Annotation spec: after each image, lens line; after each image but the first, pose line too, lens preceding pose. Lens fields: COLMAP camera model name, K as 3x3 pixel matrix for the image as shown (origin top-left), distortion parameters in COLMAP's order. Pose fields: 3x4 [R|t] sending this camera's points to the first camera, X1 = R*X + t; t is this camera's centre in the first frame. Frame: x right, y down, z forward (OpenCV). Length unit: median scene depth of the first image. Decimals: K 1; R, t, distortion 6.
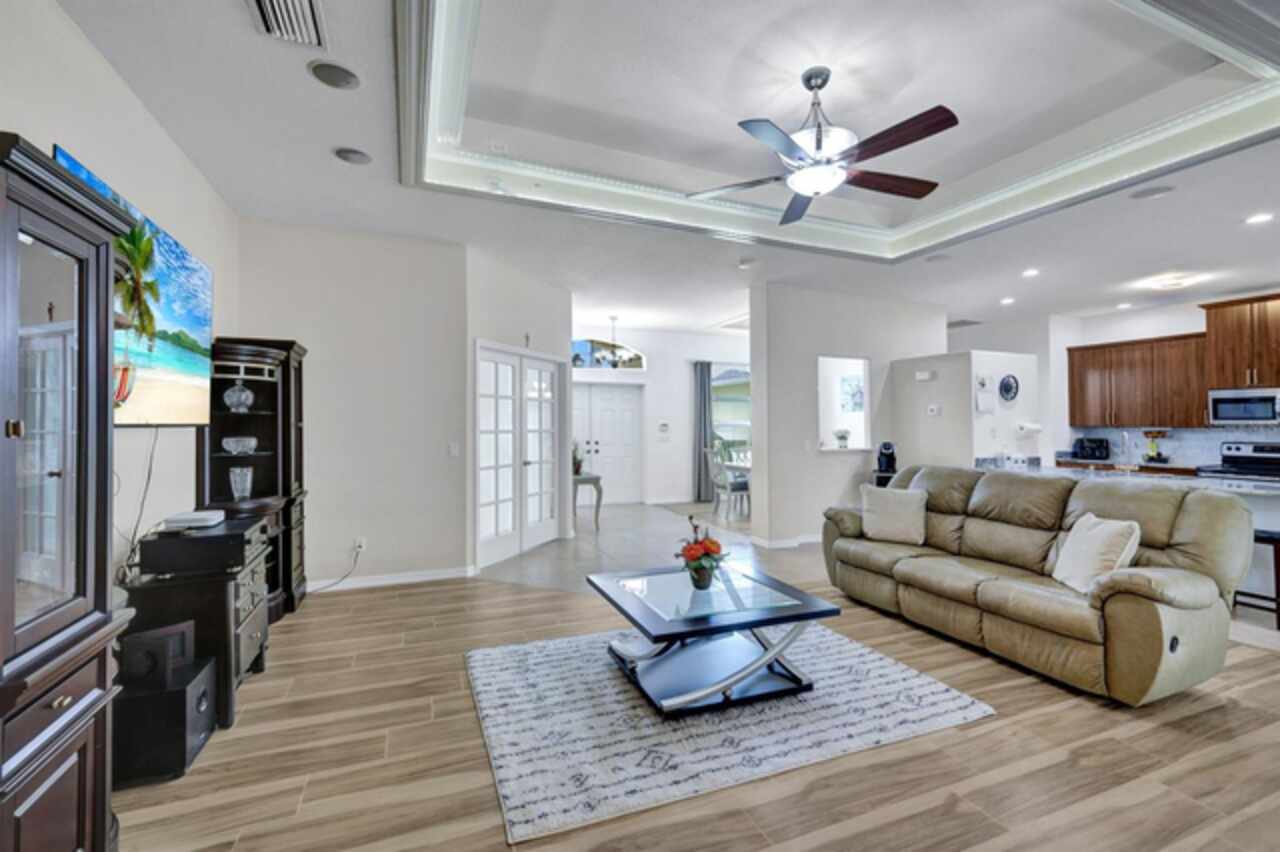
lens RADIAL K [[554.3, 0, 648.7], [0, 554.3, 412.2], [0, 0, 1]] dist [0.008429, -0.000064]
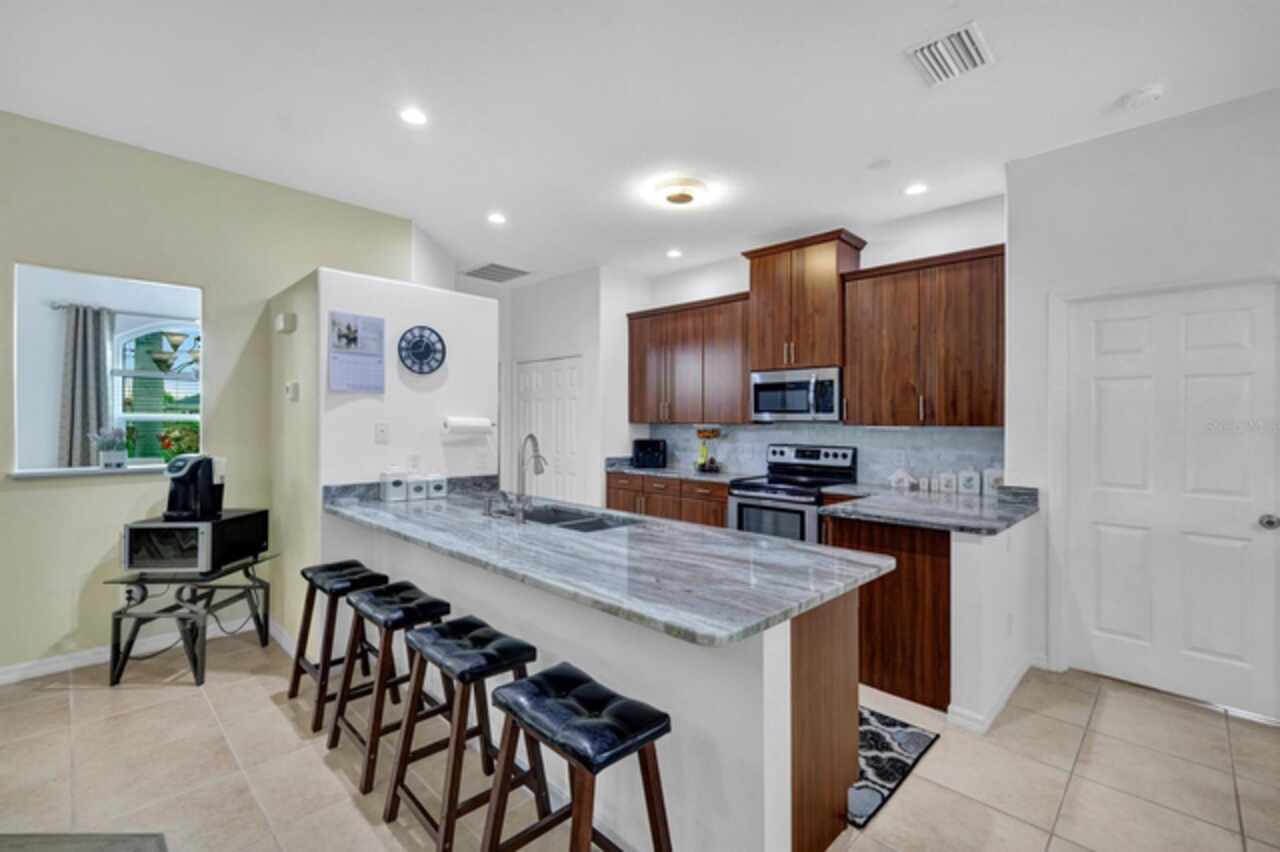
lens RADIAL K [[558.2, 0, 640.5], [0, 558.2, 420.1], [0, 0, 1]] dist [-0.001060, -0.000188]
pose [[0.922176, 0.004796, 0.386740, 0.612979], [-0.012600, 0.999765, 0.017645, 0.011330], [-0.386564, -0.021145, 0.922020, 0.405467]]
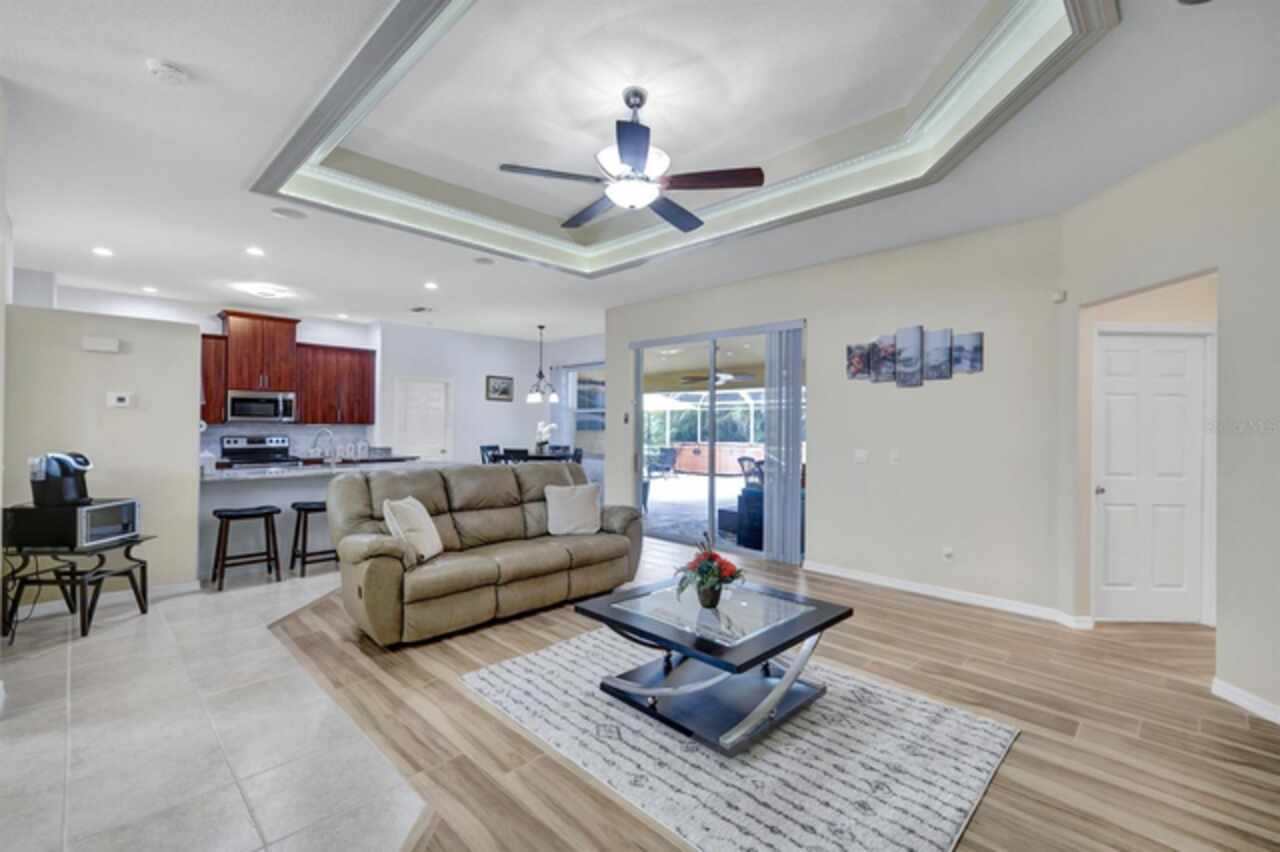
lens RADIAL K [[558.2, 0, 640.5], [0, 558.2, 420.1], [0, 0, 1]] dist [-0.001060, -0.000188]
pose [[-0.377284, 0.001263, 0.926097, -0.333039], [-0.029932, 0.999460, -0.013557, 0.011549], [-0.925614, -0.032834, -0.377042, 0.680927]]
